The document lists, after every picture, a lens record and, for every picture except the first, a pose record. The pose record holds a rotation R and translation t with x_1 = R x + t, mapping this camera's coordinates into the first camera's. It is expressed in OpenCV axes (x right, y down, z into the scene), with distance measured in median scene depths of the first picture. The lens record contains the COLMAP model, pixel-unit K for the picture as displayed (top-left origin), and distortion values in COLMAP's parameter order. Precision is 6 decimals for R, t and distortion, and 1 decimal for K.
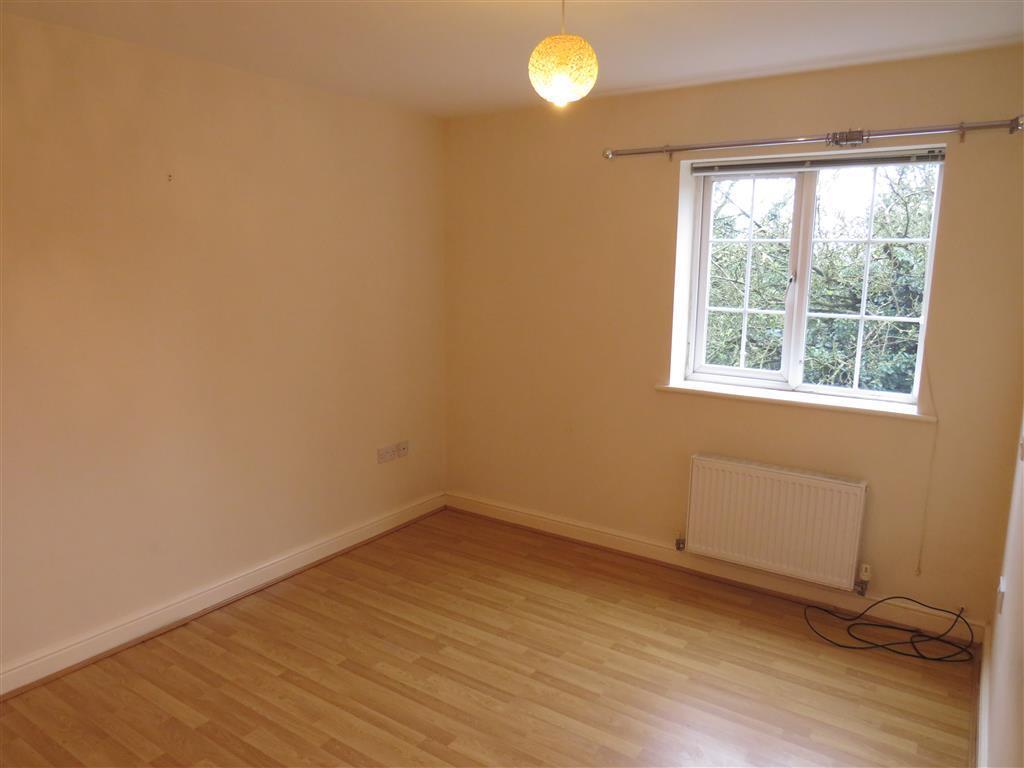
lens RADIAL K [[719.1, 0, 512.0], [0, 719.1, 384.0], [0, 0, 1]] dist [0.000023, 0.000962]
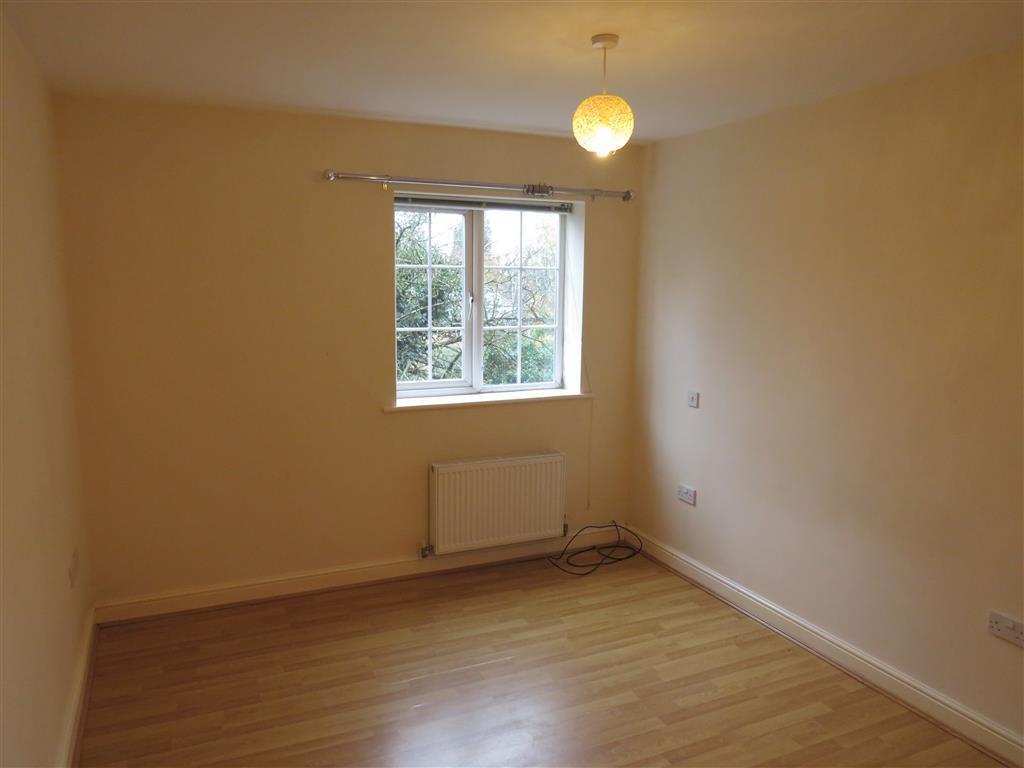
lens RADIAL K [[723.5, 0, 512.0], [0, 723.5, 384.0], [0, 0, 1]] dist [-0.022506, -0.002124]
pose [[0.527442, -0.134317, 0.838906, -0.612943], [0.142319, 0.987439, 0.068619, -0.083835], [-0.837586, 0.083200, 0.539933, 0.324384]]
